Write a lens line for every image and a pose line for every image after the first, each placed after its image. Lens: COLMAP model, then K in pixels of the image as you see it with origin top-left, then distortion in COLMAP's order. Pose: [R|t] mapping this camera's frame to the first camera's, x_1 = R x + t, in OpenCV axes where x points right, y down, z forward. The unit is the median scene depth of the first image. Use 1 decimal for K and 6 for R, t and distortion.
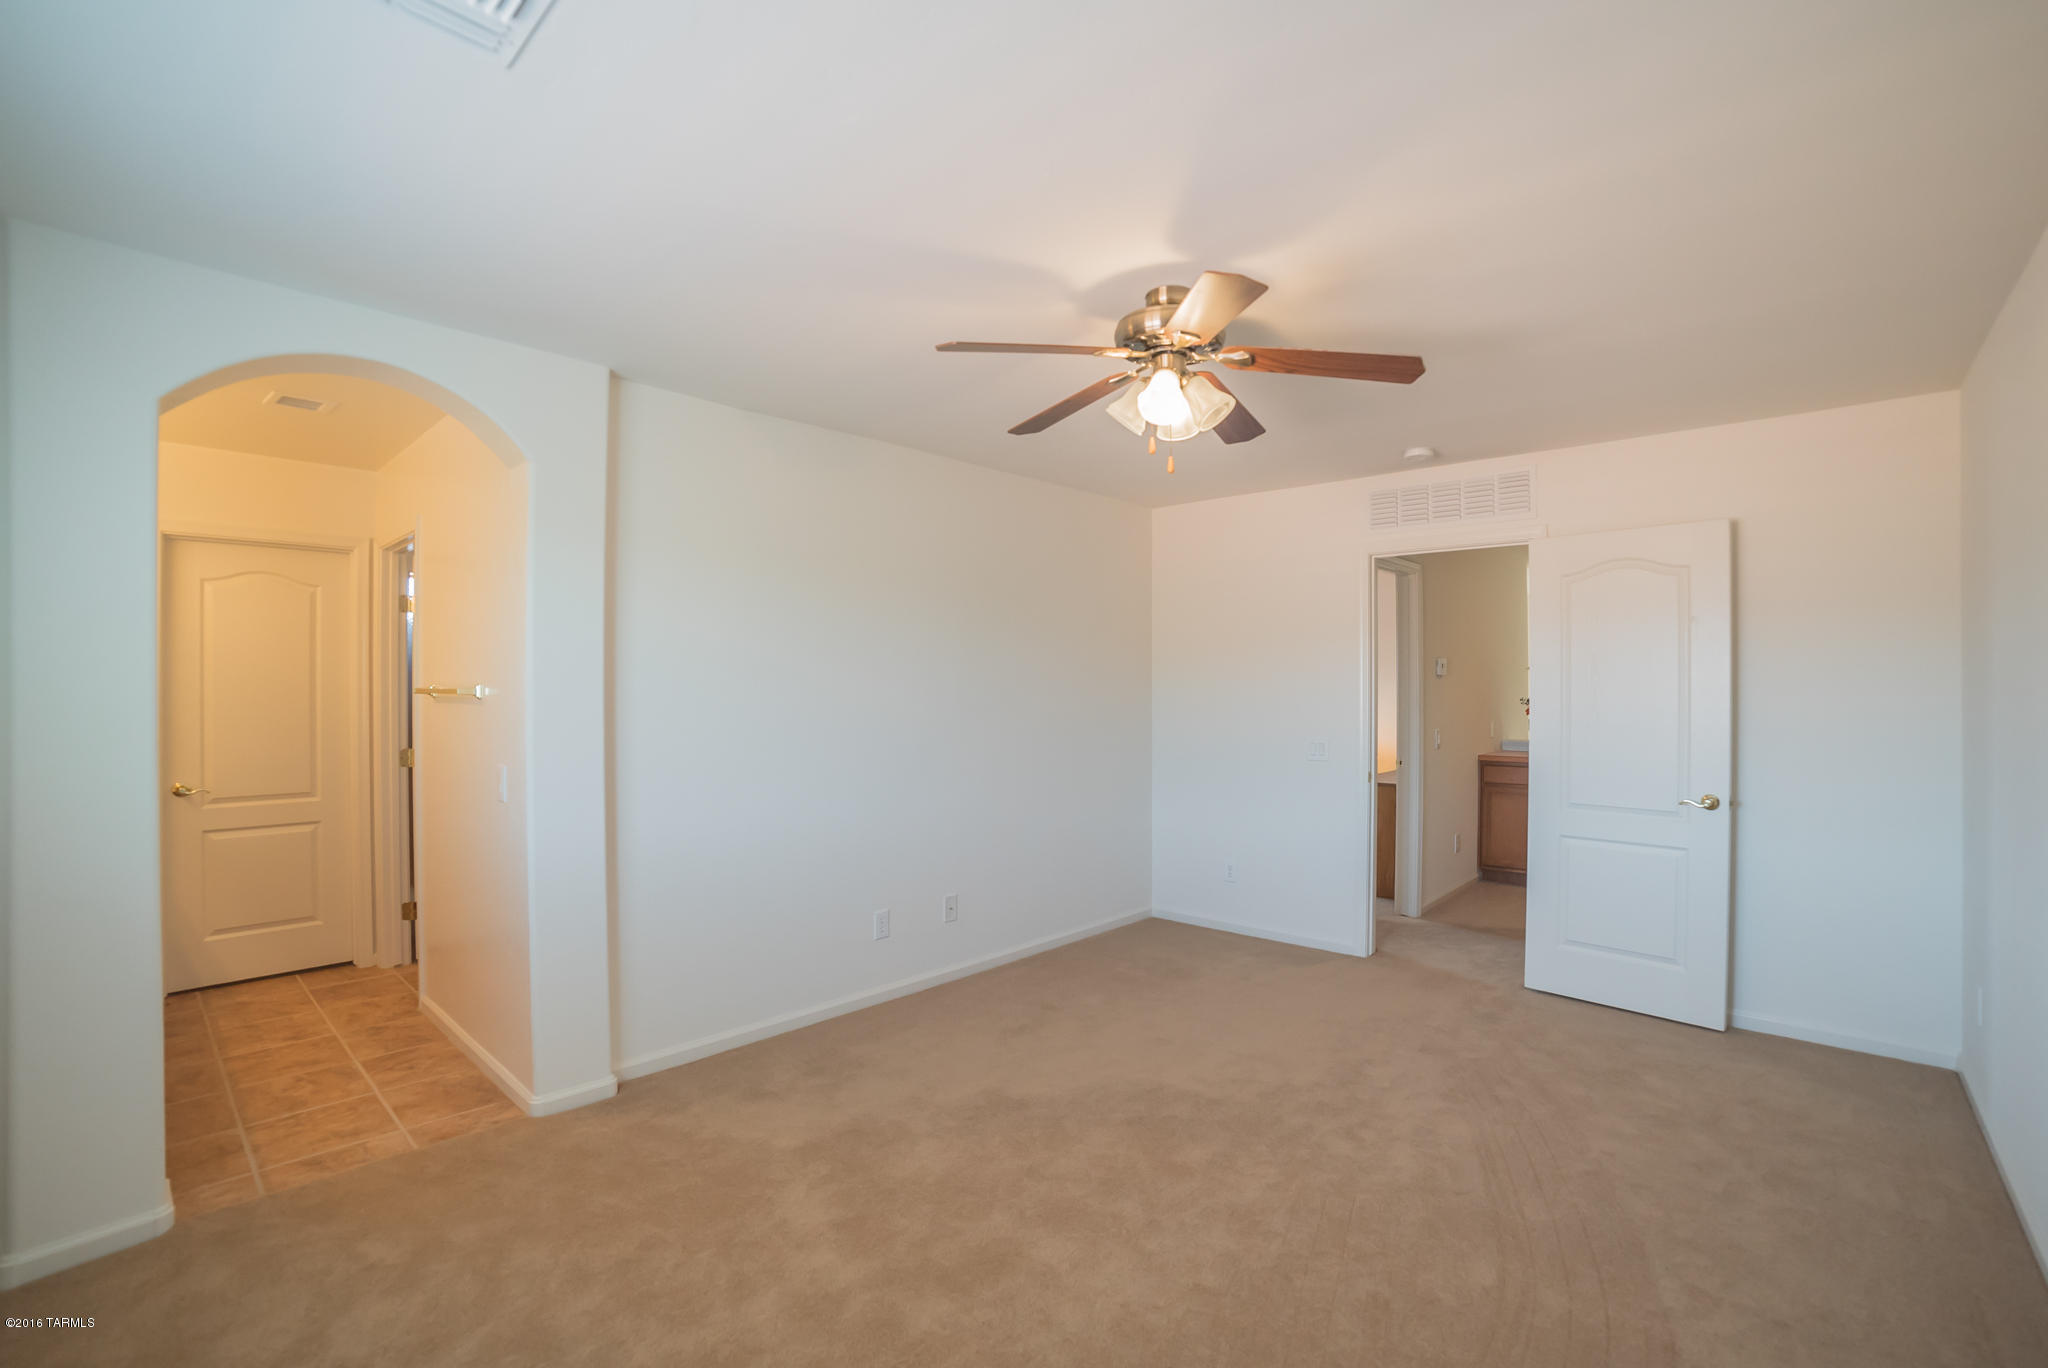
lens RADIAL K [[867.0, 0, 1008.4], [0, 867.0, 684.7], [0, 0, 1]] dist [-0.101557, 0.035738]
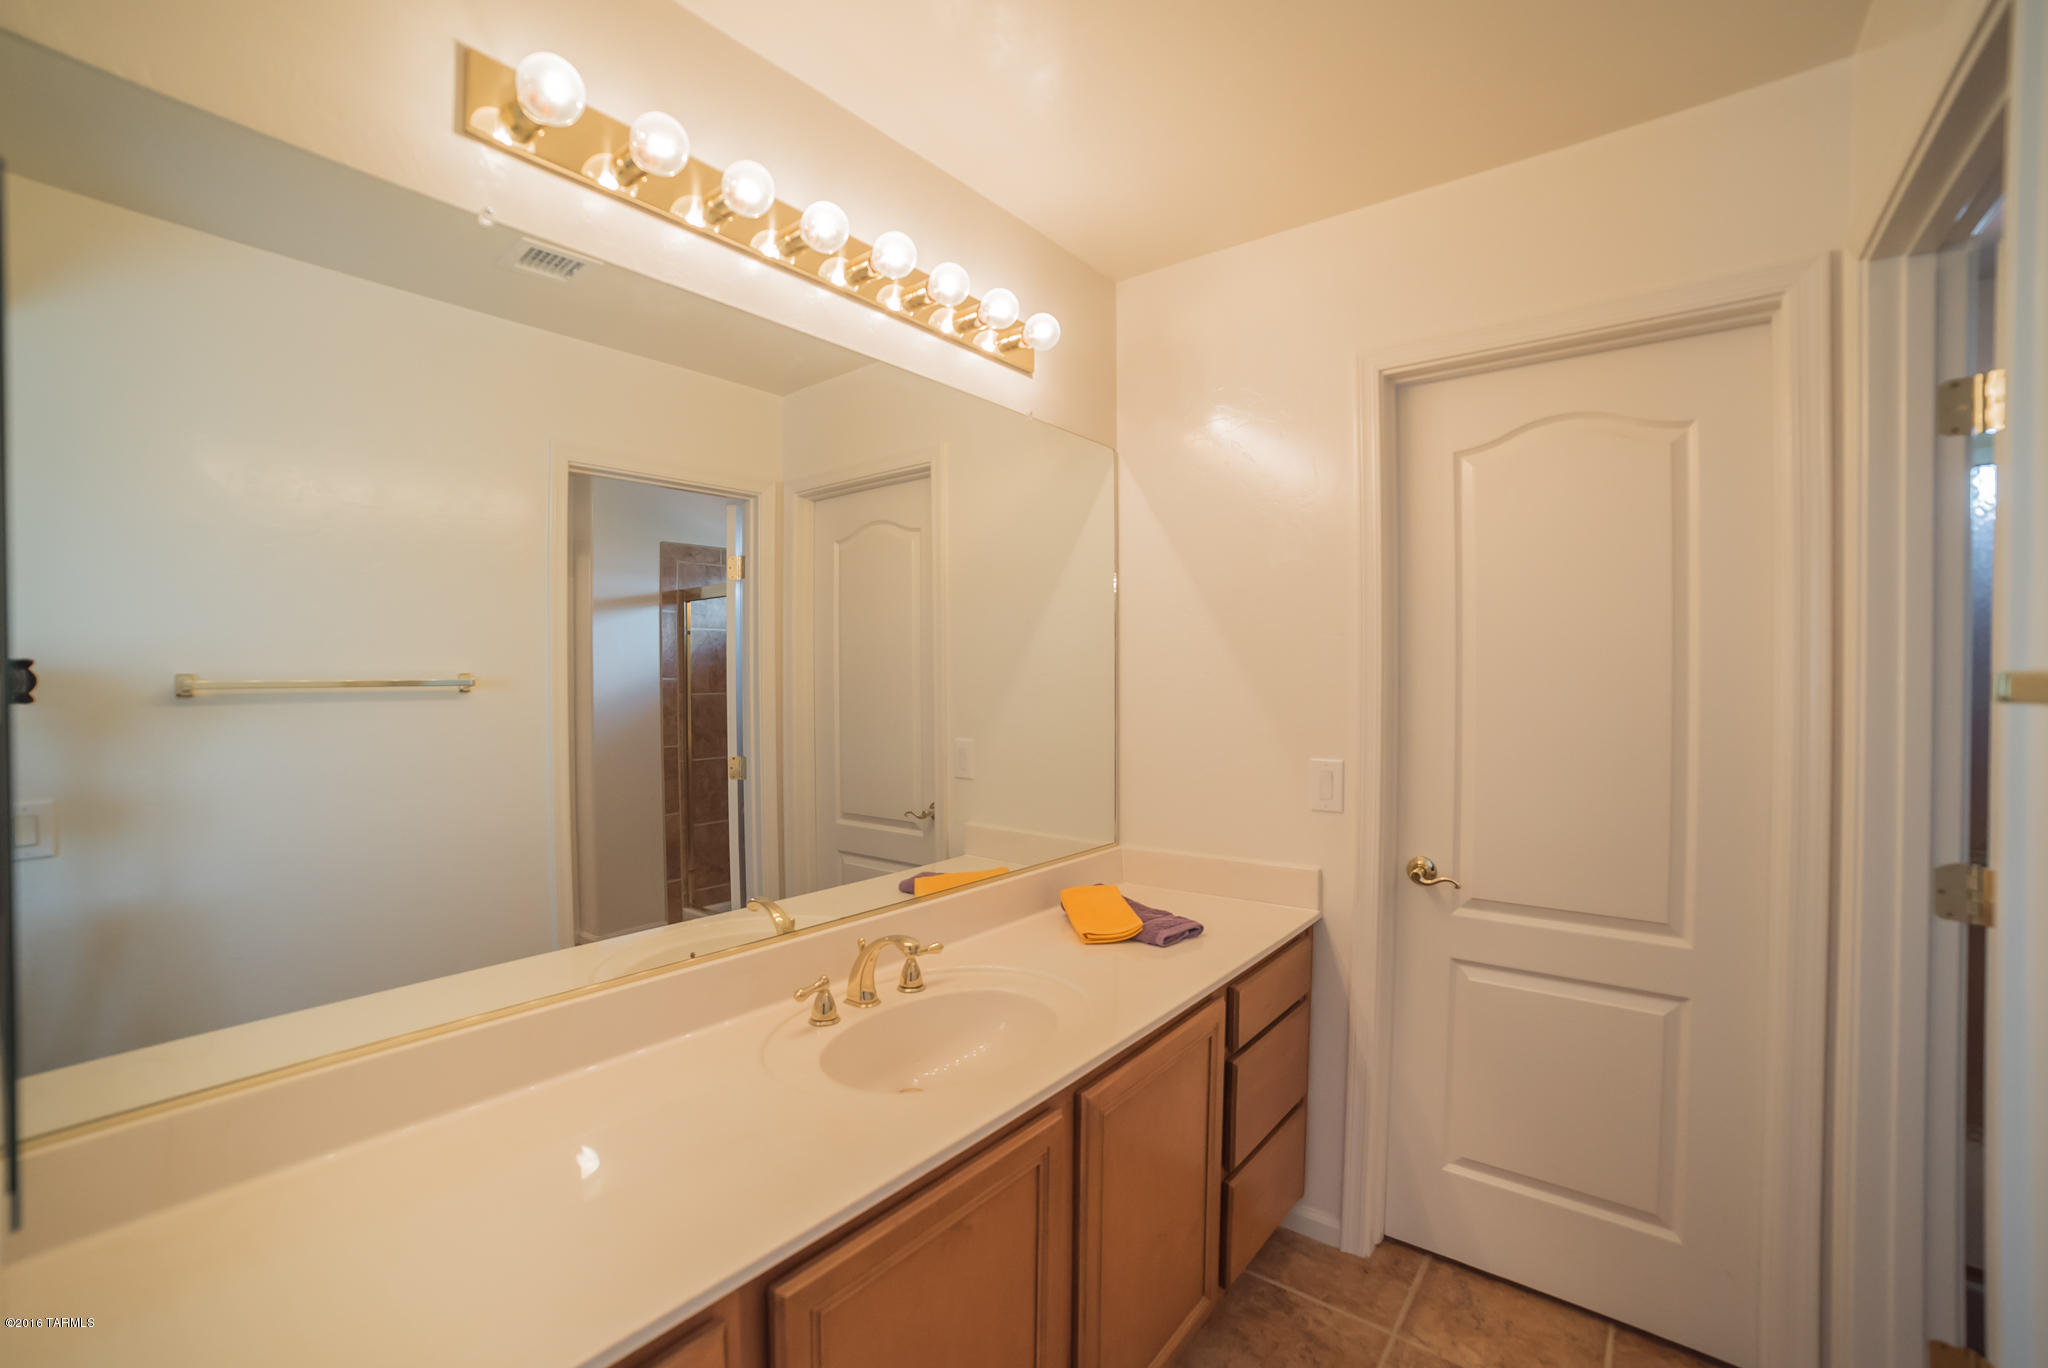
lens RADIAL K [[867.0, 0, 1008.4], [0, 867.0, 684.7], [0, 0, 1]] dist [-0.101557, 0.035738]
pose [[0.065320, 0.018542, -0.997692, -0.458525], [0.007443, 0.999790, 0.019069, -0.000601], [0.997837, -0.008671, 0.065168, 0.636187]]
